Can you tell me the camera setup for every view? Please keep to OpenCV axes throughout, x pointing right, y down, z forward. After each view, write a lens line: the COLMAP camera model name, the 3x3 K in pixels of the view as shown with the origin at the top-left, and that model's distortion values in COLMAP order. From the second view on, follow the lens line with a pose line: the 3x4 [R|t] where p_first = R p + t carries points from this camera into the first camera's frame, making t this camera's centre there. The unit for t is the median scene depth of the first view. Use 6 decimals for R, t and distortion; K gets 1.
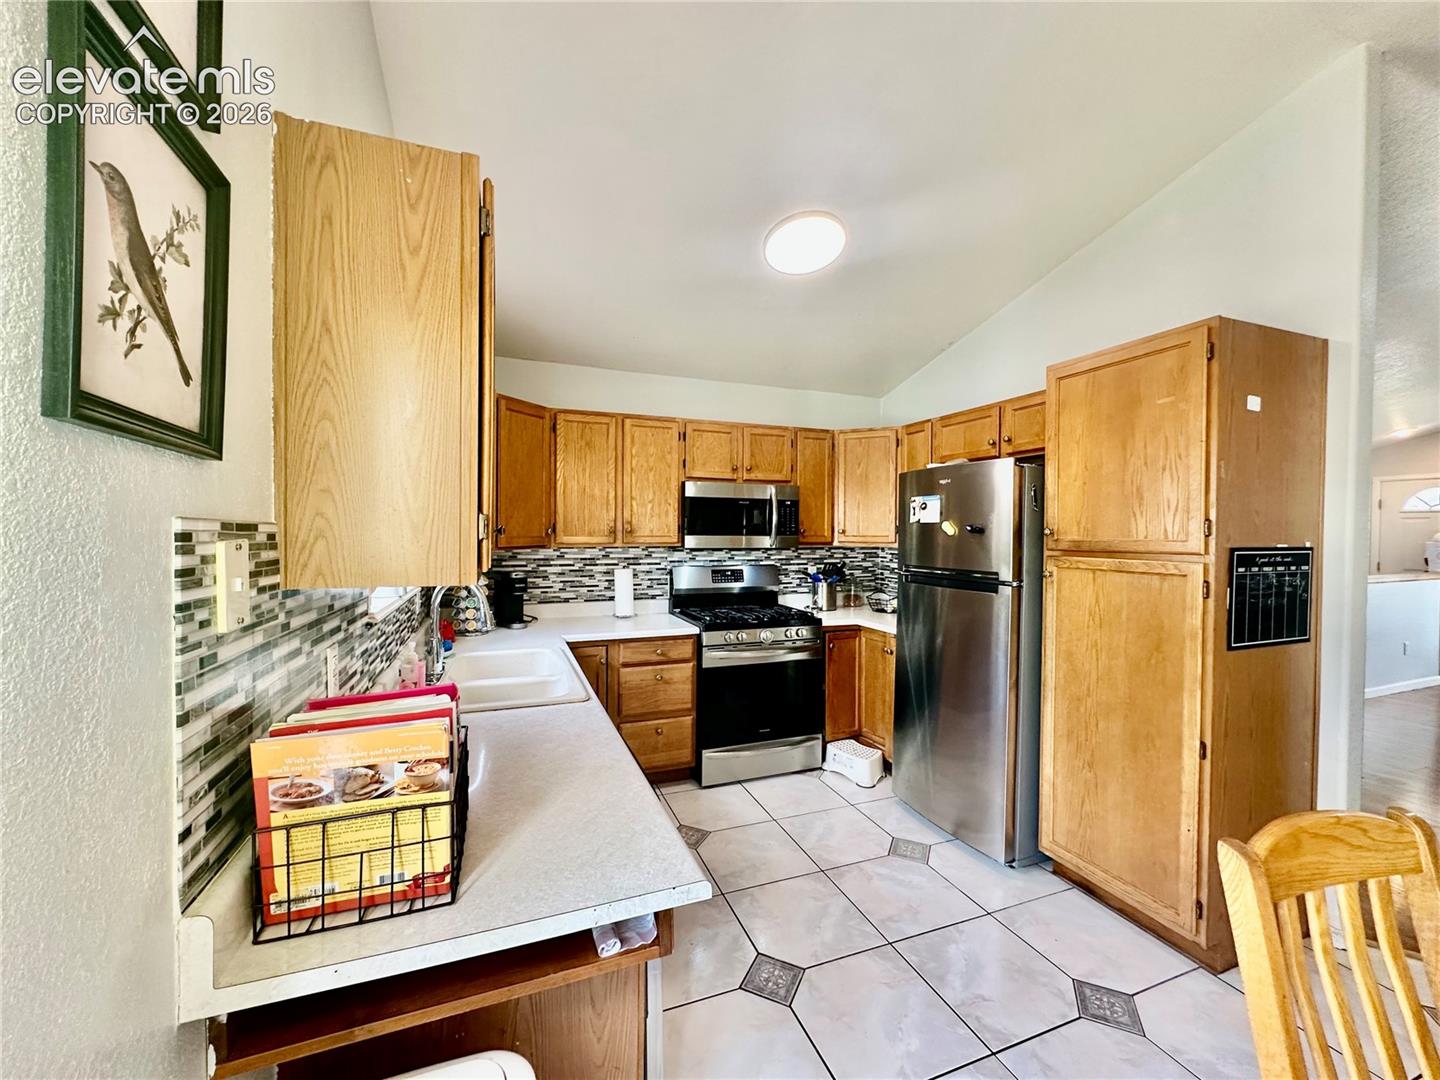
lens RADIAL K [[575.0, 0, 720.4], [0, 575.0, 541.0], [0, 0, 1]] dist [-0.003697, -0.000395]
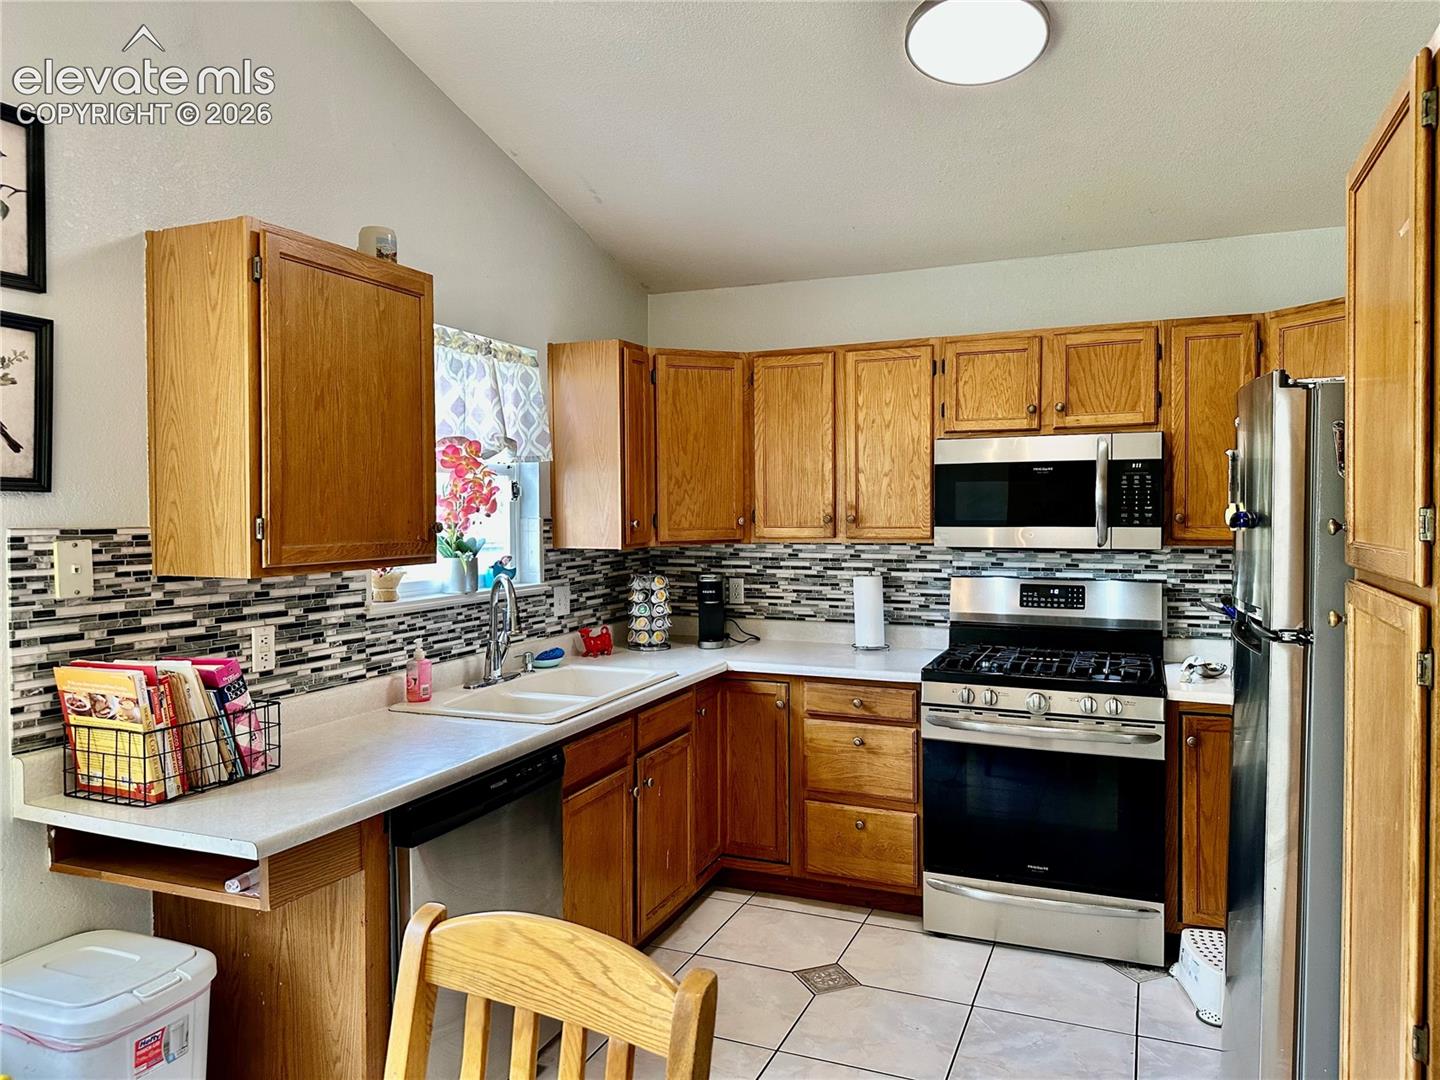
lens RADIAL K [[1003.1, 0, 726.3], [0, 1003.1, 534.7], [0, 0, 1]] dist [0.066424, -0.087406]
pose [[0.716556, 0.009821, -0.697460, 0.578811], [-0.002925, 0.999934, 0.011076, -0.013191], [0.697523, -0.005897, 0.716538, 0.062054]]
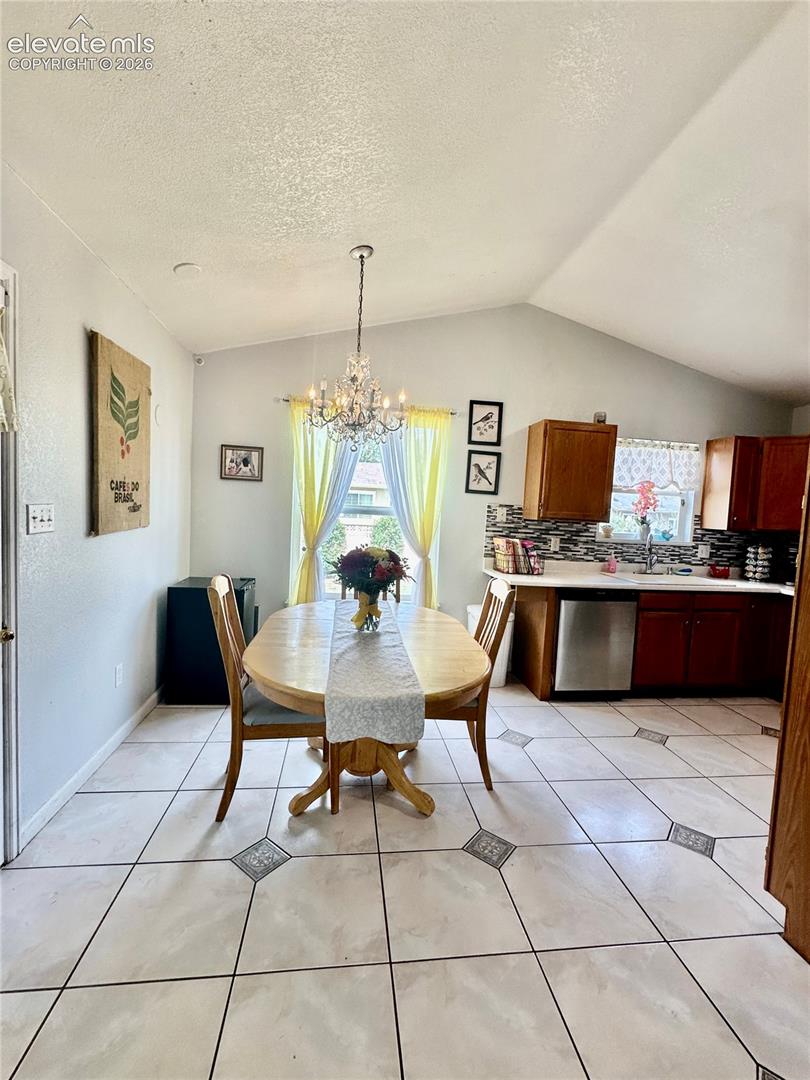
lens RADIAL K [[467.6, 0, 405.8], [0, 467.6, 542.8], [0, 0, 1]] dist [-0.002941, -0.000188]
pose [[-0.227327, 0.054935, -0.972268, 1.076934], [-0.068642, 0.995020, 0.072269, 0.021210], [0.971396, 0.083167, -0.222424, 0.280299]]
